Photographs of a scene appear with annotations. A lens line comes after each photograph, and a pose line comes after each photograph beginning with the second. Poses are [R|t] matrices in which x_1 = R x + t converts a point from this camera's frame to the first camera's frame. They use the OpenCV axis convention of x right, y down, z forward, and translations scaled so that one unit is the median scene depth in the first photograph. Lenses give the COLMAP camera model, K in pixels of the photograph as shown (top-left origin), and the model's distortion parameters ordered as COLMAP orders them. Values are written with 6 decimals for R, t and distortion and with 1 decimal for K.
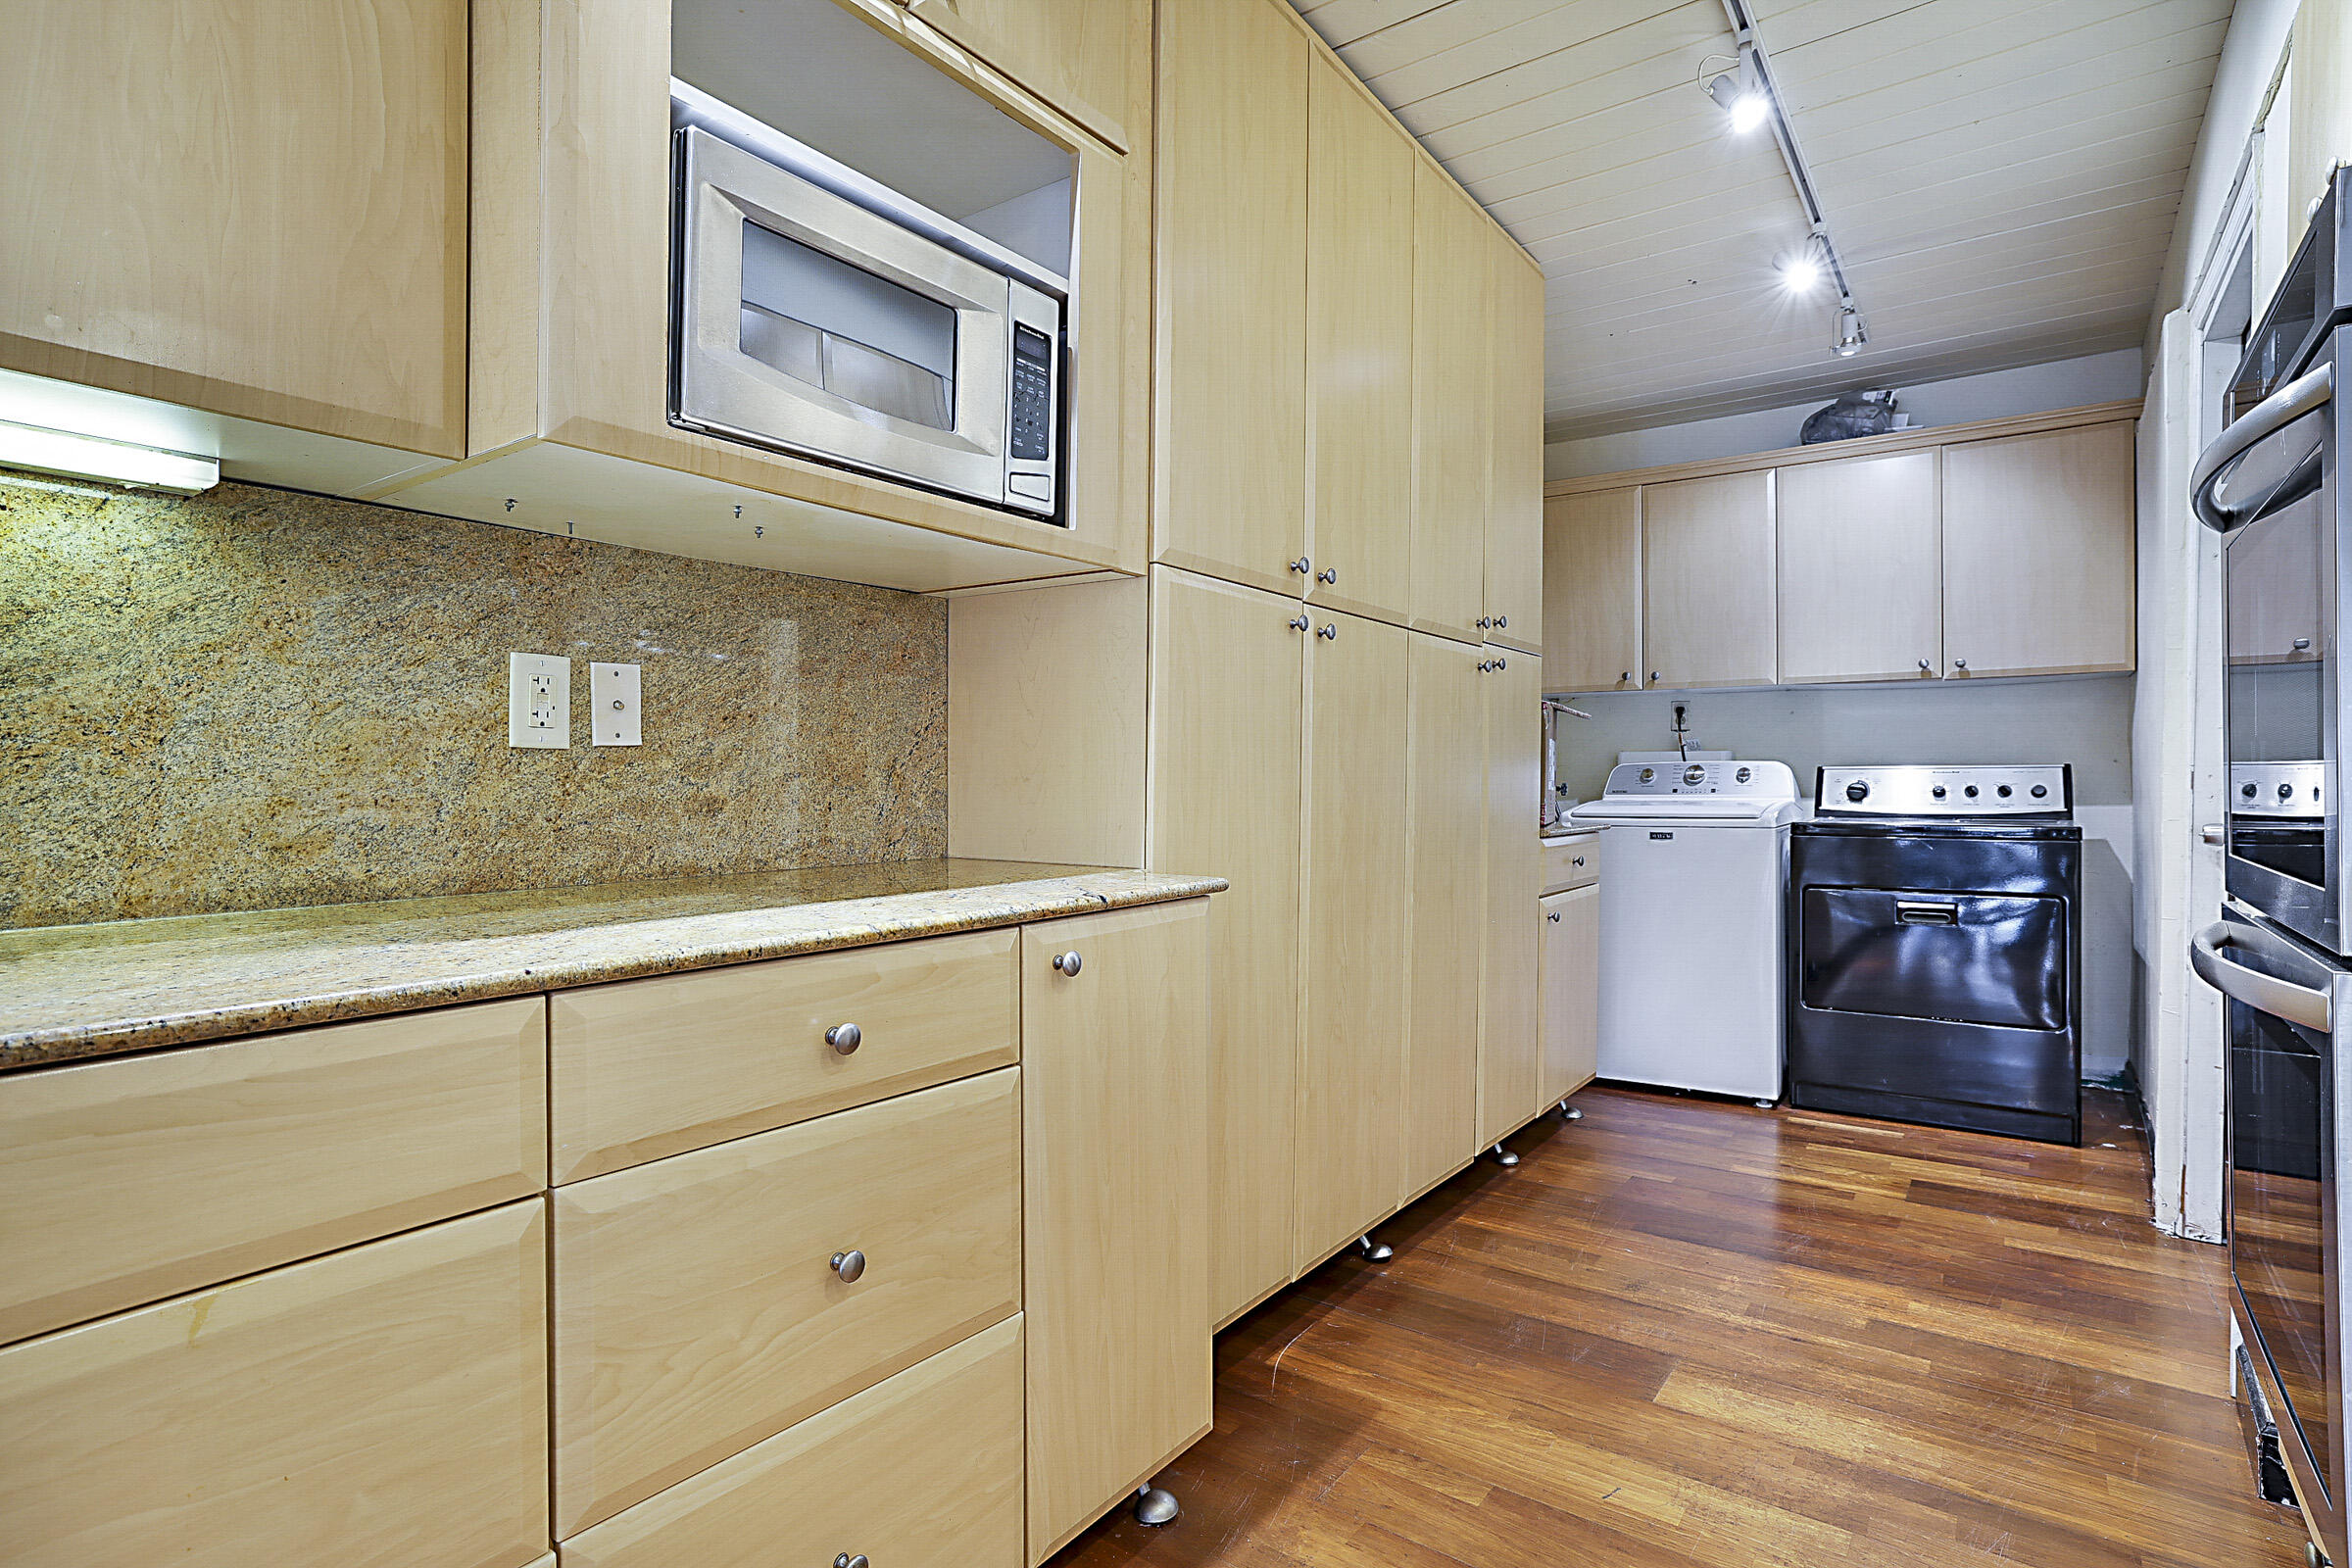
lens RADIAL K [[1171.0, 0, 1197.3], [0, 1171.0, 780.5], [0, 0, 1]] dist [-0.019372, 0.008753]
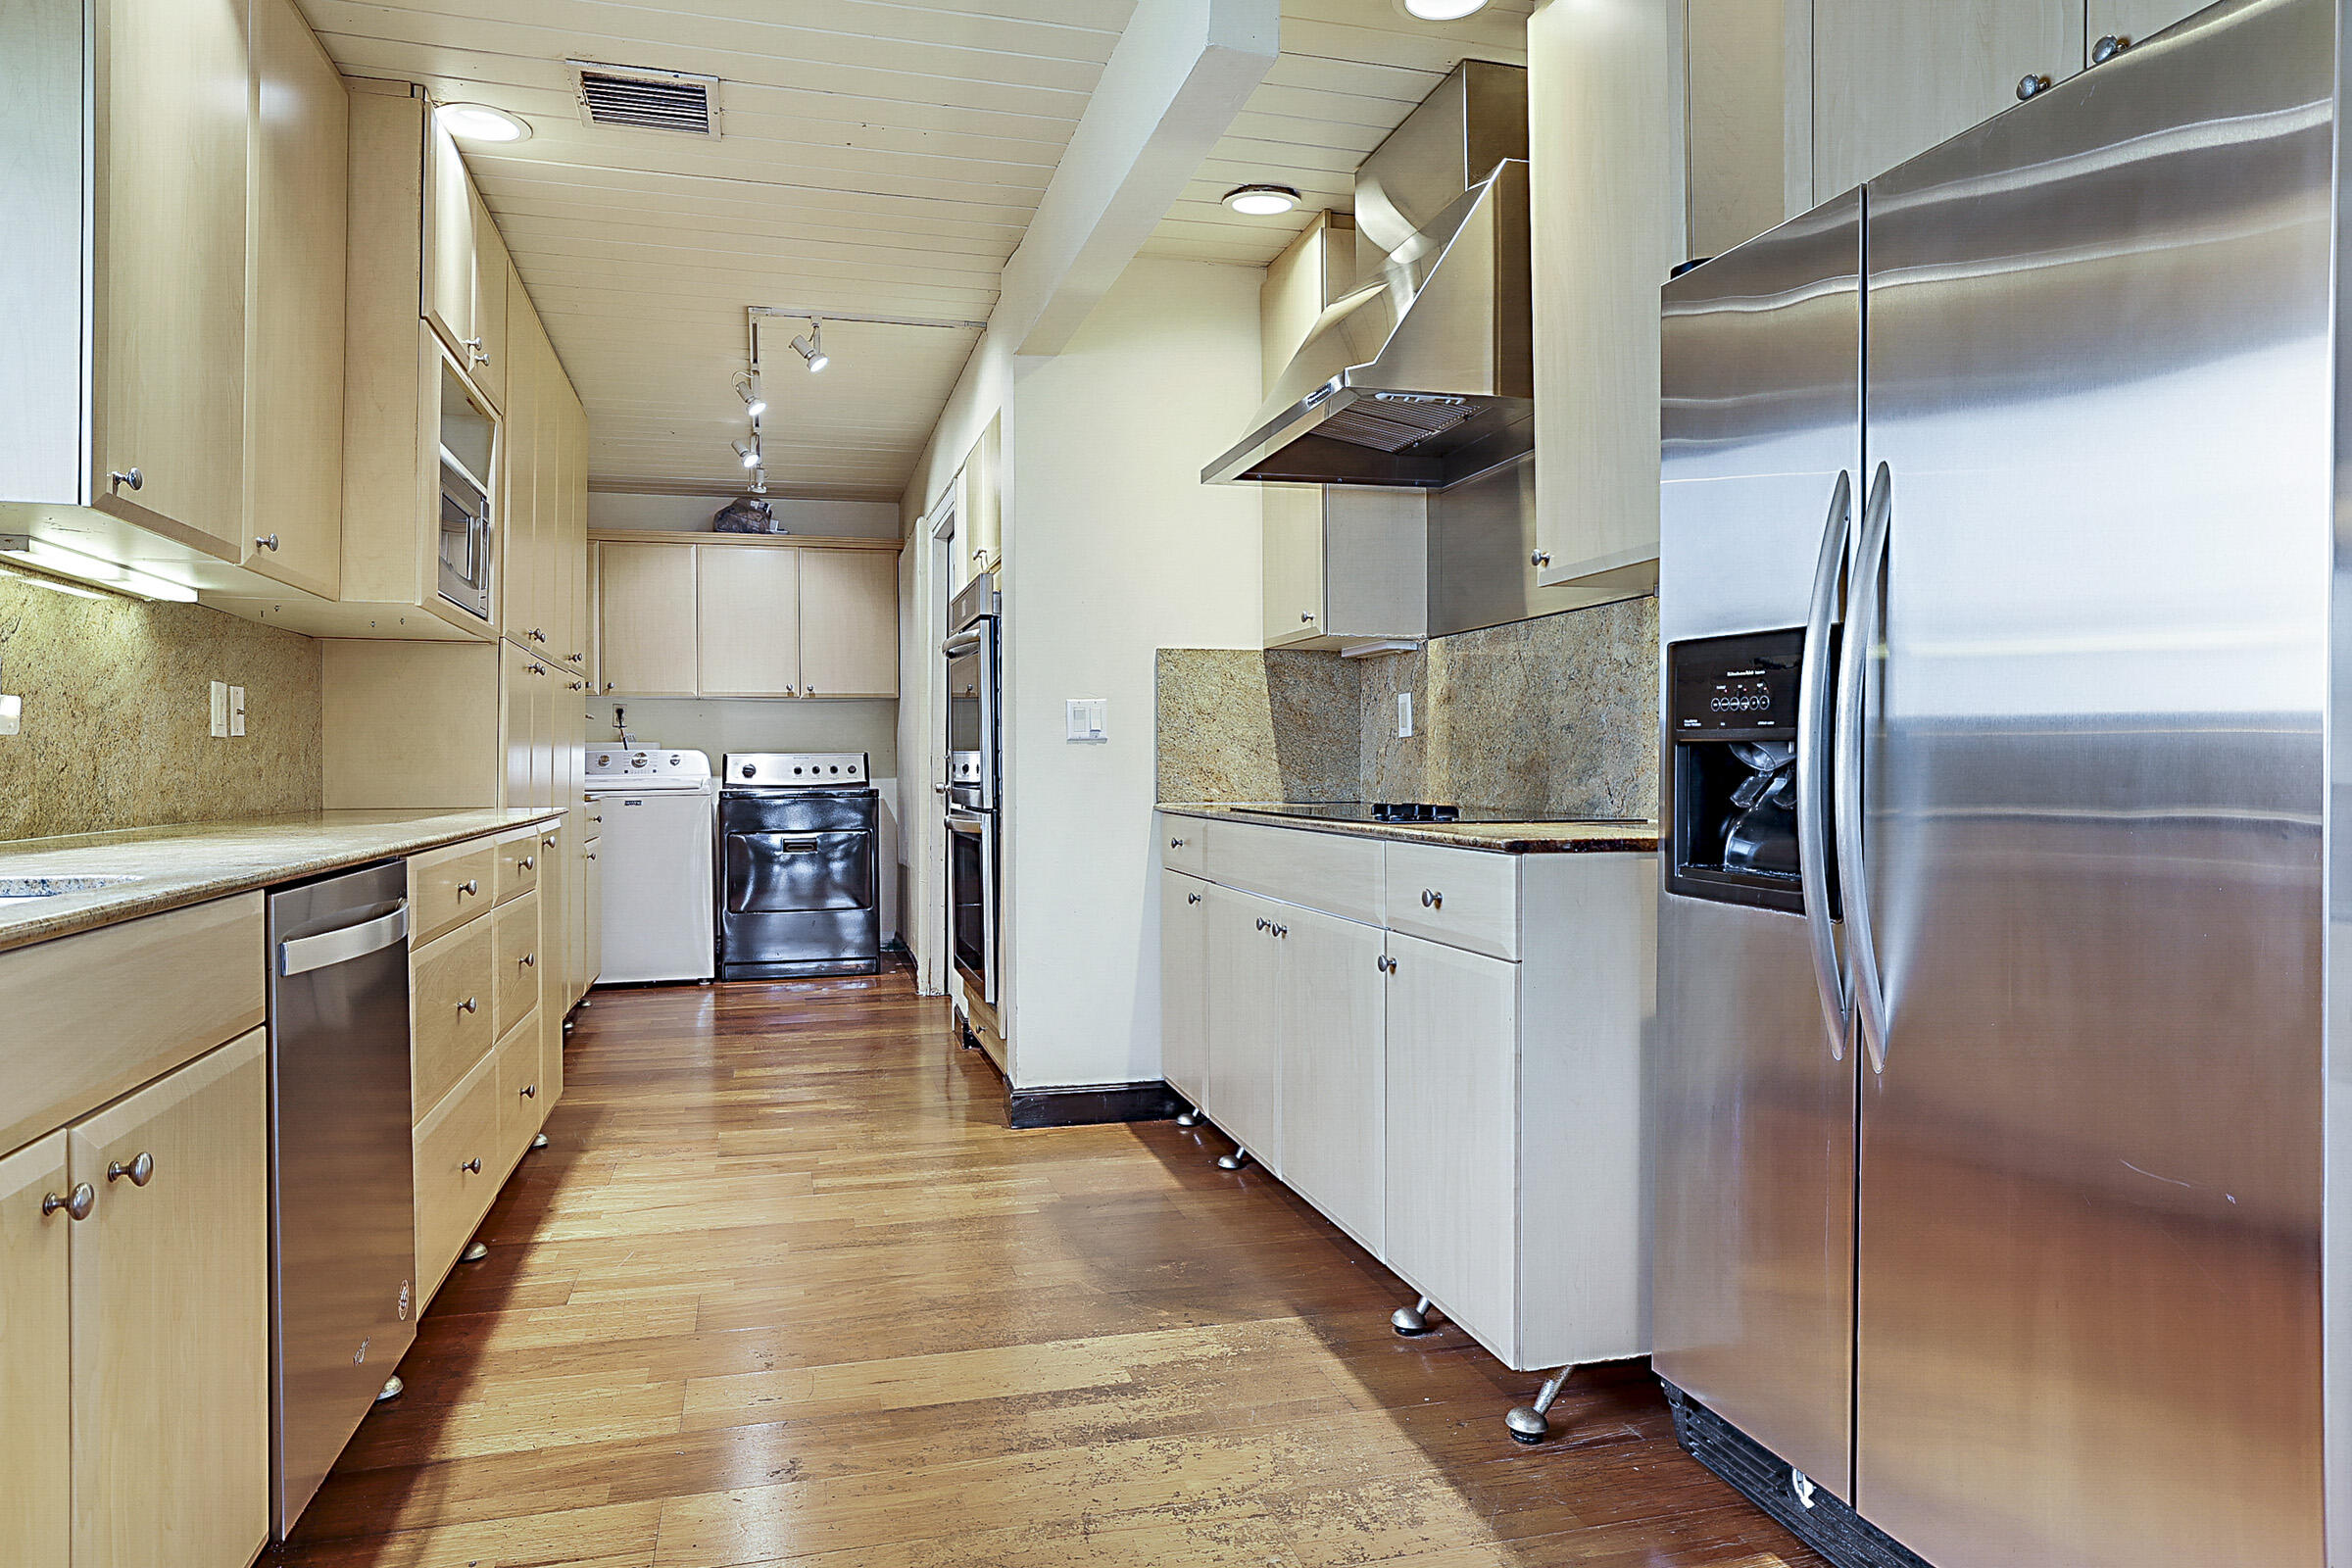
lens RADIAL K [[1411.5, 0, 1181.2], [0, 1411.5, 763.0], [0, 0, 1]] dist [-0.034913, 0.014708]
pose [[0.611879, -0.002865, 0.790946, -0.533626], [0.010311, 0.999937, -0.004355, 0.013406], [-0.790884, 0.010820, 0.611870, -0.550242]]
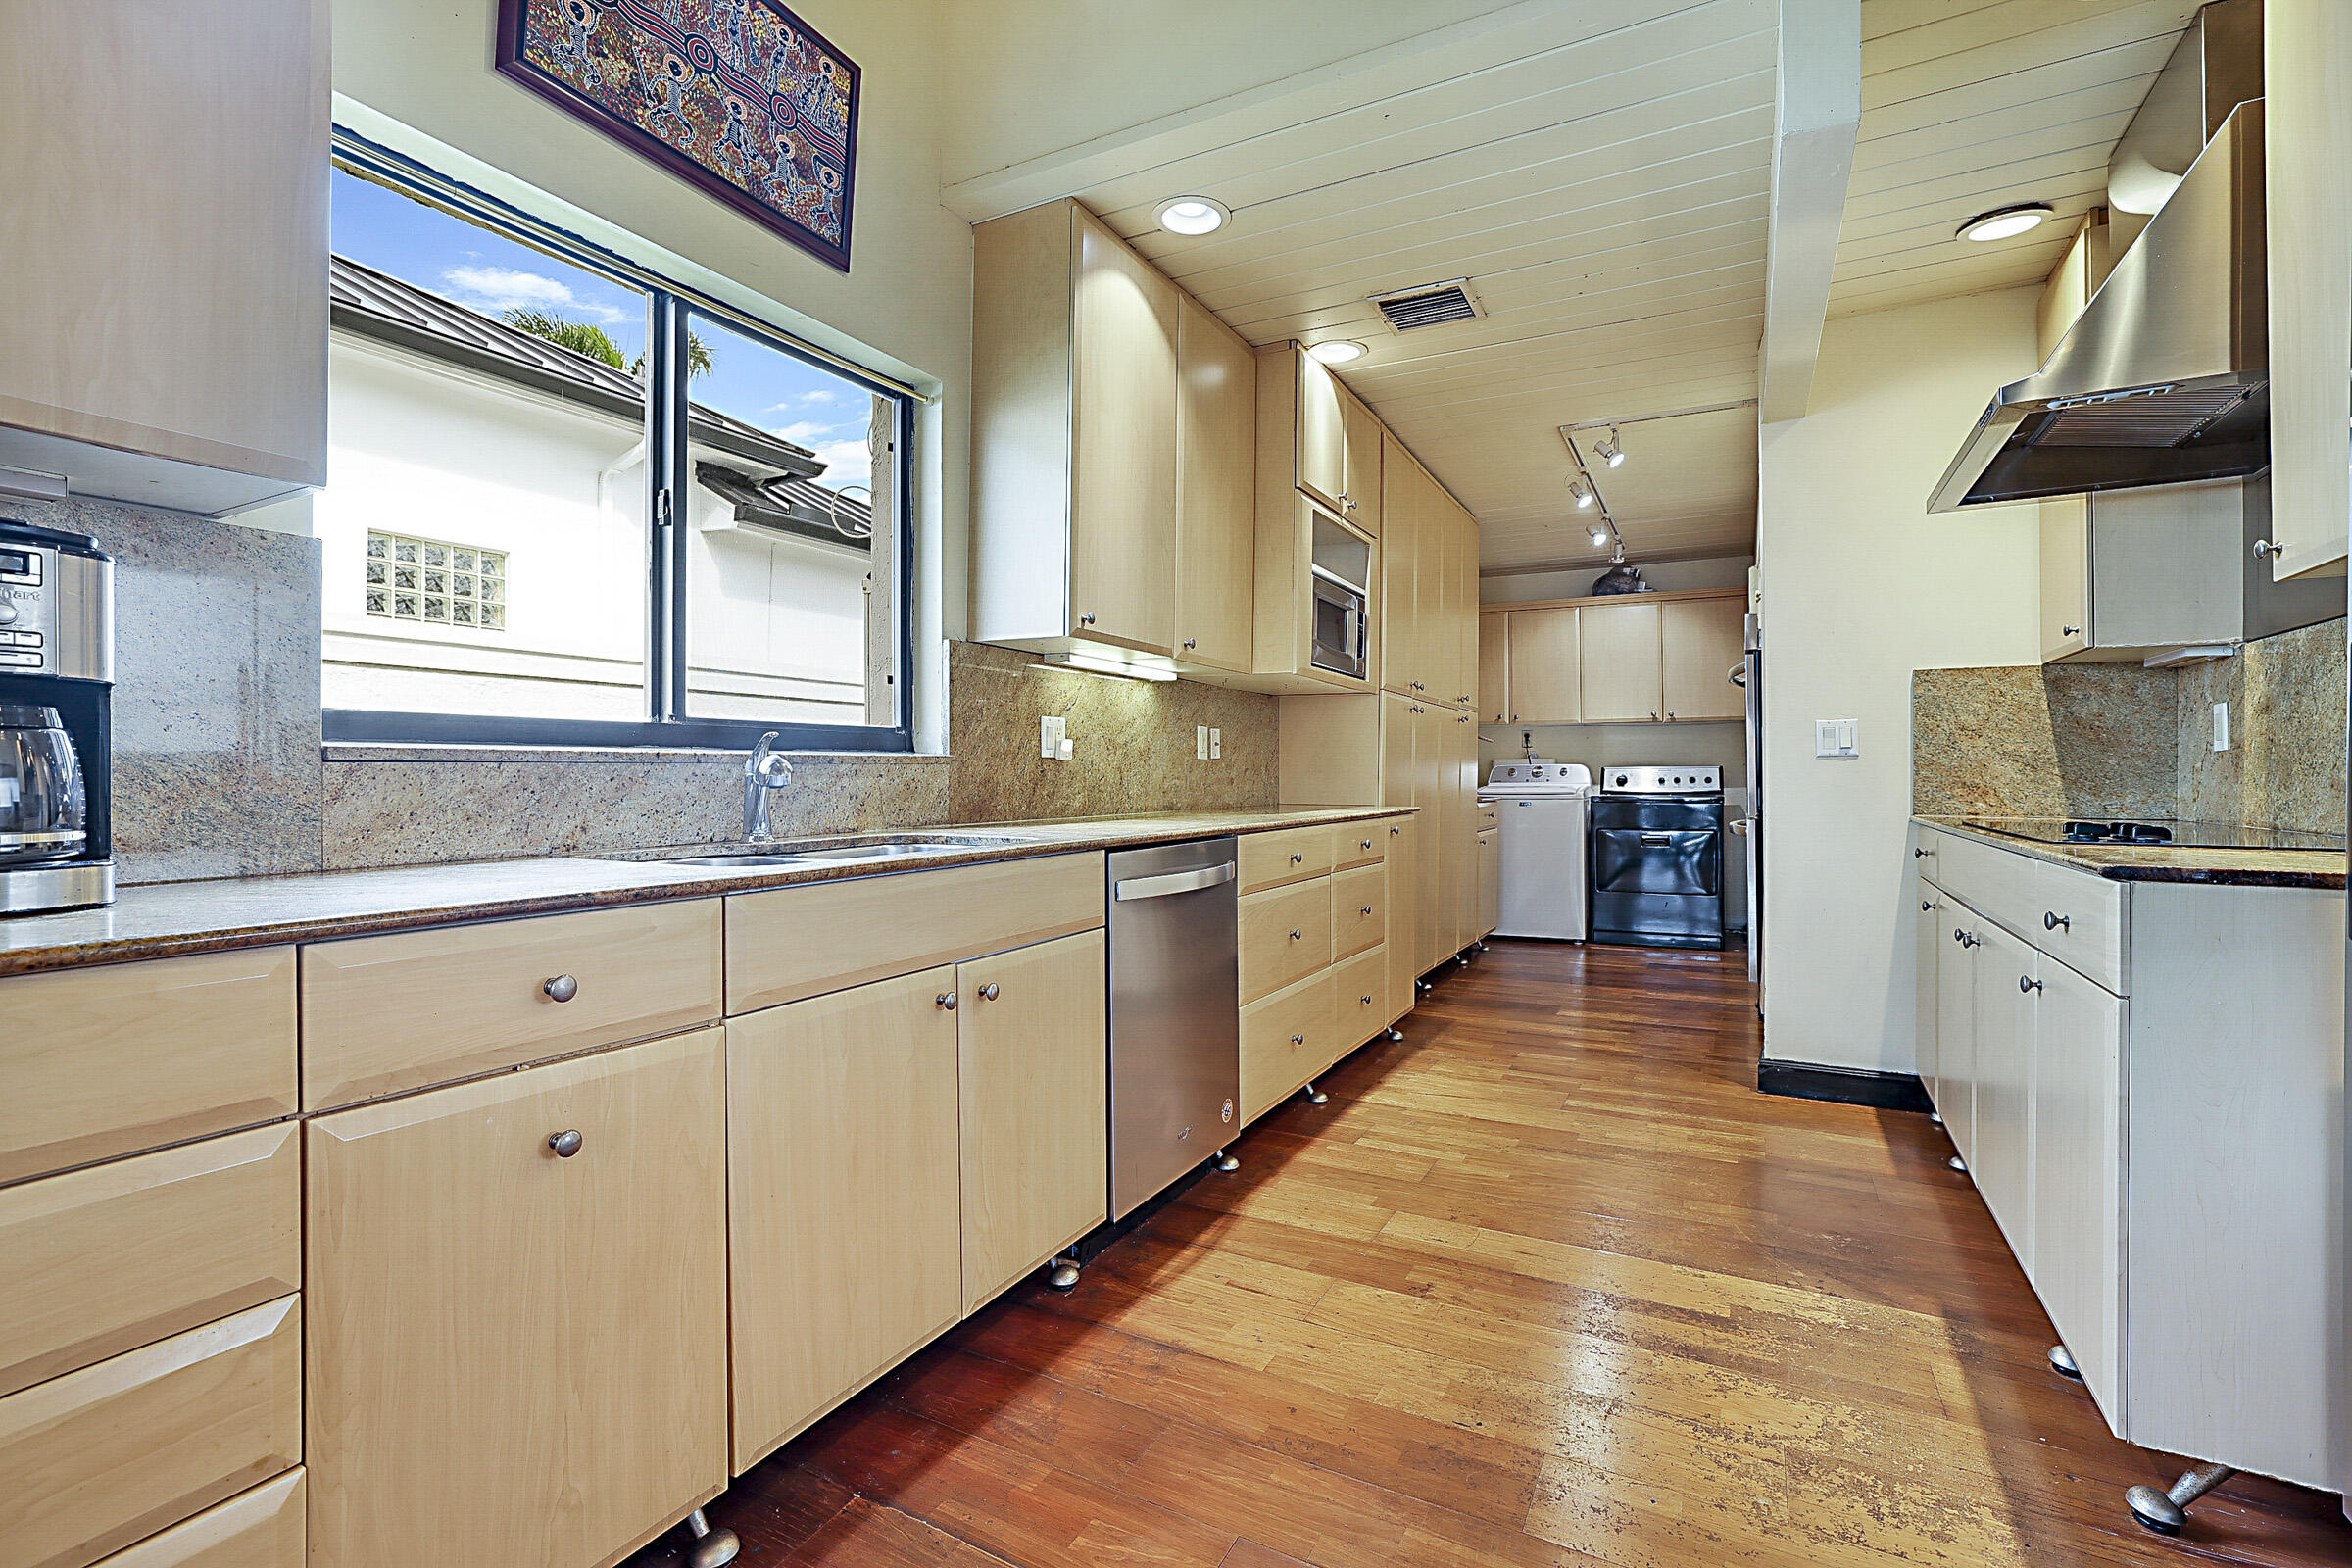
lens RADIAL K [[1089.7, 0, 1186.2], [0, 1089.7, 768.7], [0, 0, 1]] dist [-0.037386, 0.014724]
pose [[0.989275, 0.000005, 0.146067, -0.403187], [0.001829, 0.999921, -0.012425, 0.011103], [-0.146056, 0.012559, 0.989197, -0.658771]]
